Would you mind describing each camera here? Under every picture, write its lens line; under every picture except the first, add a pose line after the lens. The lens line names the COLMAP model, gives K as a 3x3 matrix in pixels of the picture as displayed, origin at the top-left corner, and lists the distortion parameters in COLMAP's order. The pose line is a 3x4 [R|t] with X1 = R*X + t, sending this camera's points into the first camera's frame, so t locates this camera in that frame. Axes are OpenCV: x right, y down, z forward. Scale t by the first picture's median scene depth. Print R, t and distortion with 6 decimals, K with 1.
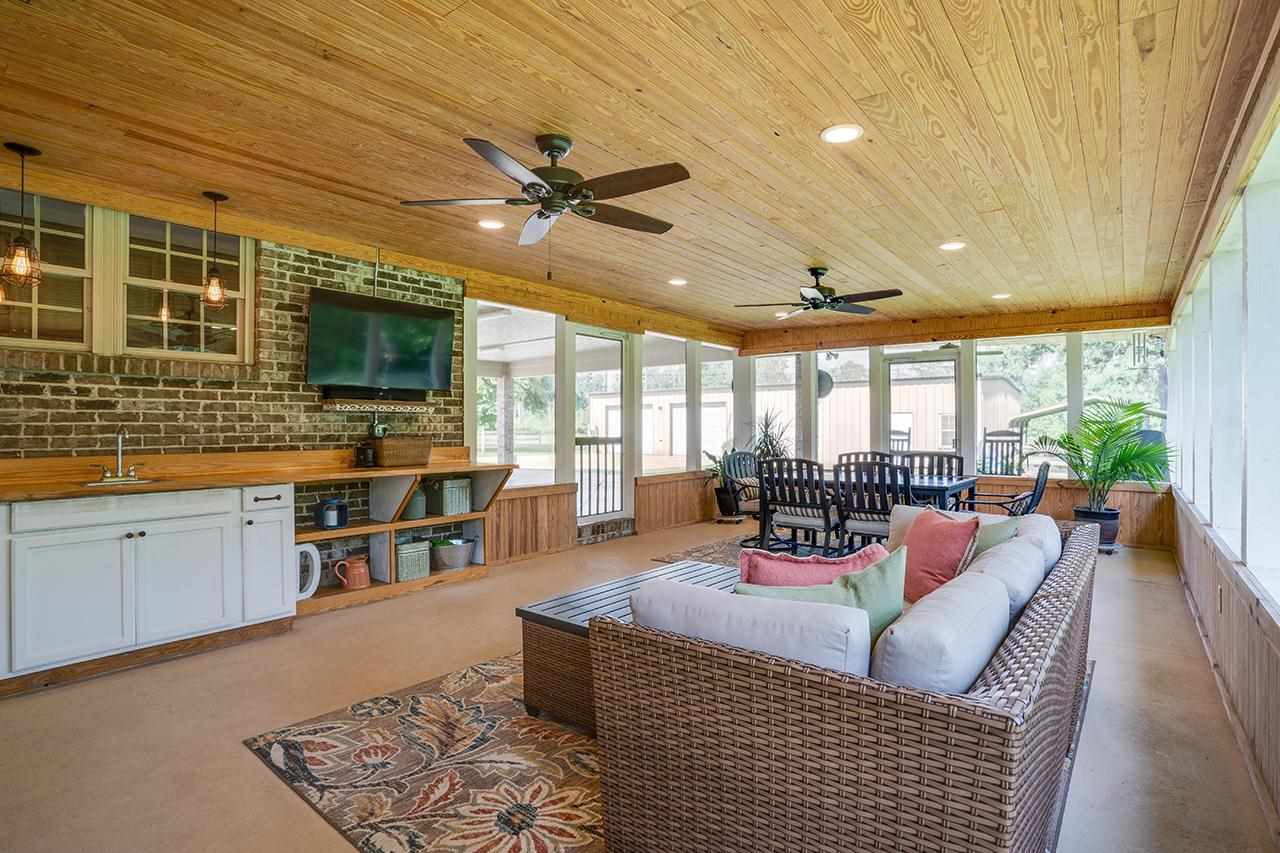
lens RADIAL K [[627.7, 0, 675.1], [0, 627.7, 426.1], [0, 0, 1]] dist [-0.053876, 0.015414]
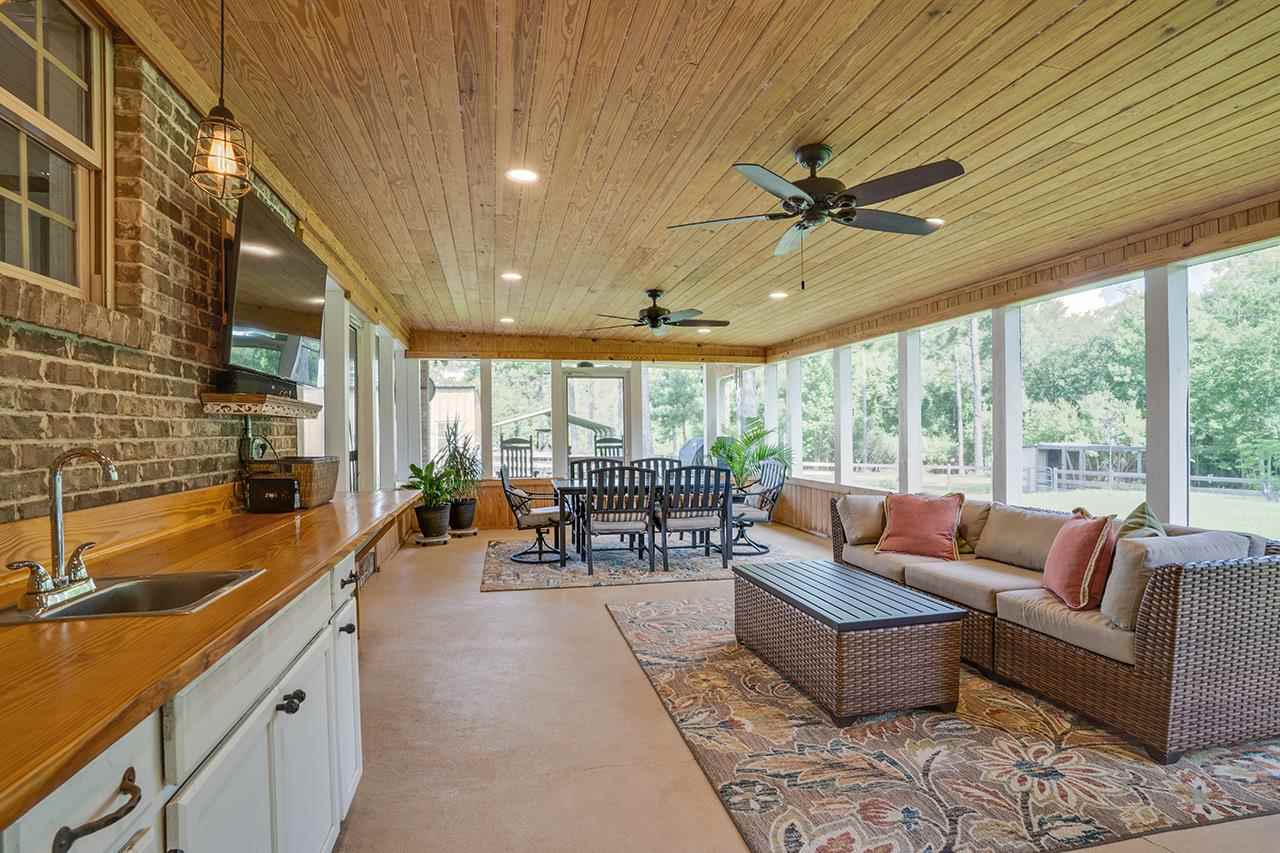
lens RADIAL K [[627.7, 0, 633.2], [0, 627.7, 436.5], [0, 0, 1]] dist [-0.053876, 0.015414]
pose [[0.648784, -0.008324, 0.760927, -0.857956], [0.005136, 0.999965, 0.006560, -0.008423], [-0.760955, -0.000347, 0.648804, 0.433161]]
